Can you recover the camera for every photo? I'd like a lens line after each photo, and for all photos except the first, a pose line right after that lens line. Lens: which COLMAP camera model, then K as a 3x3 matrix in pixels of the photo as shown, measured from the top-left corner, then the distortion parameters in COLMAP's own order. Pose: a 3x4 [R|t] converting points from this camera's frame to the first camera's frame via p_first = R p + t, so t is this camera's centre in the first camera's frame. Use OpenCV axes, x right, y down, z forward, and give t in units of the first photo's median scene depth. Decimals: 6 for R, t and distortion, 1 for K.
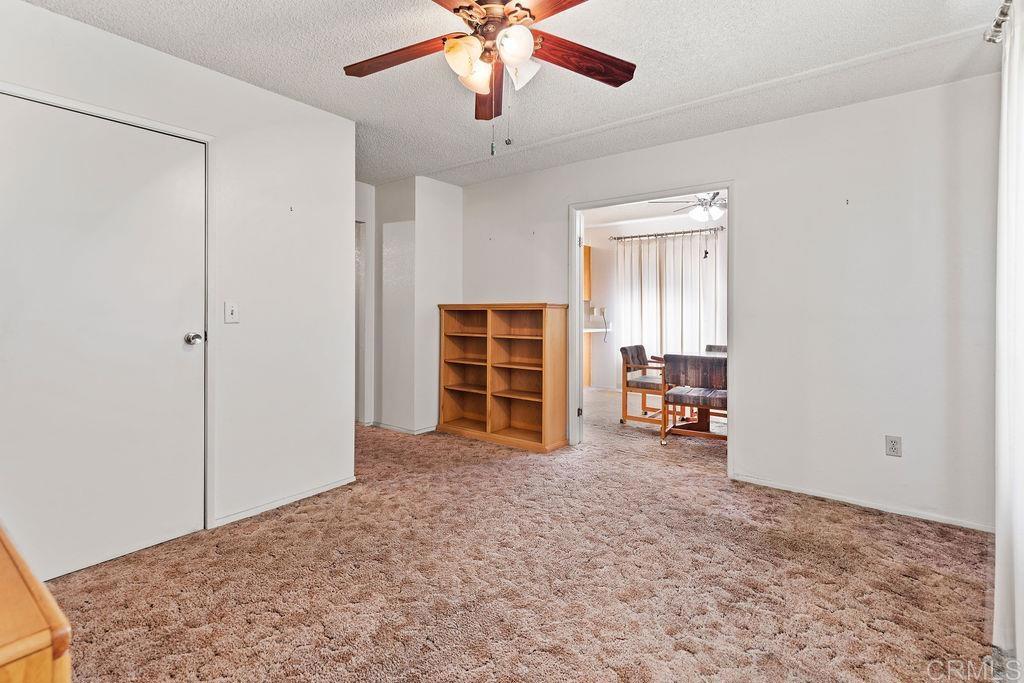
lens RADIAL K [[479.0, 0, 510.1], [0, 479.0, 307.8], [0, 0, 1]] dist [0.000240, -0.000106]
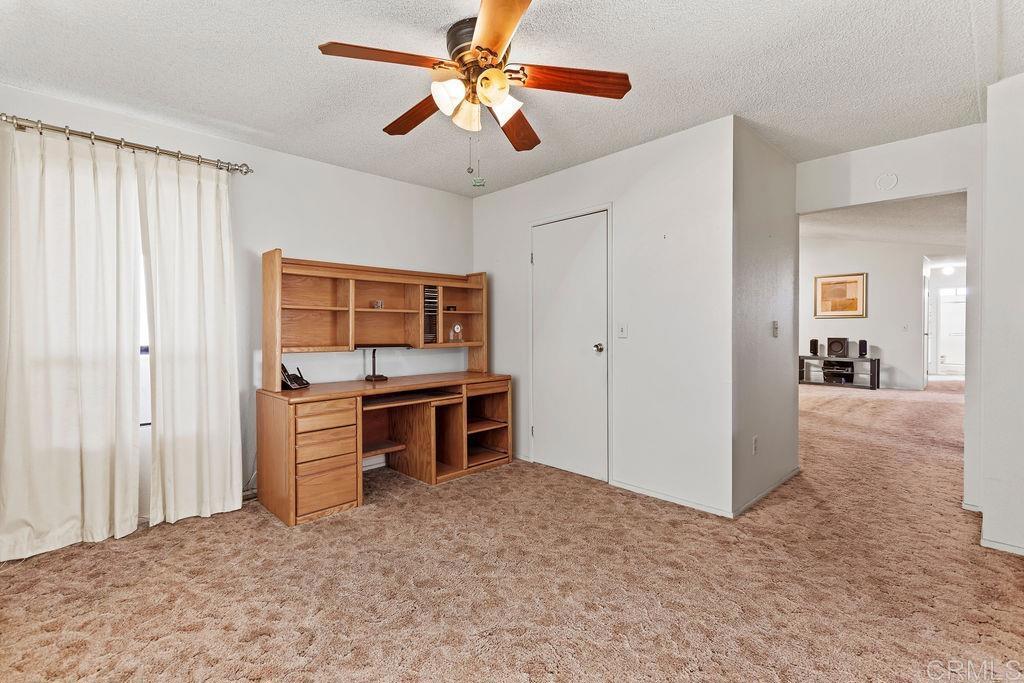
lens RADIAL K [[468.7, 0, 507.9], [0, 468.7, 334.0], [0, 0, 1]] dist [0.001078, -0.000050]
pose [[-0.162025, 0.011751, -0.986717, 0.705263], [0.005612, 0.999924, 0.010987, 0.005473], [0.986771, -0.003758, -0.162078, 0.853264]]
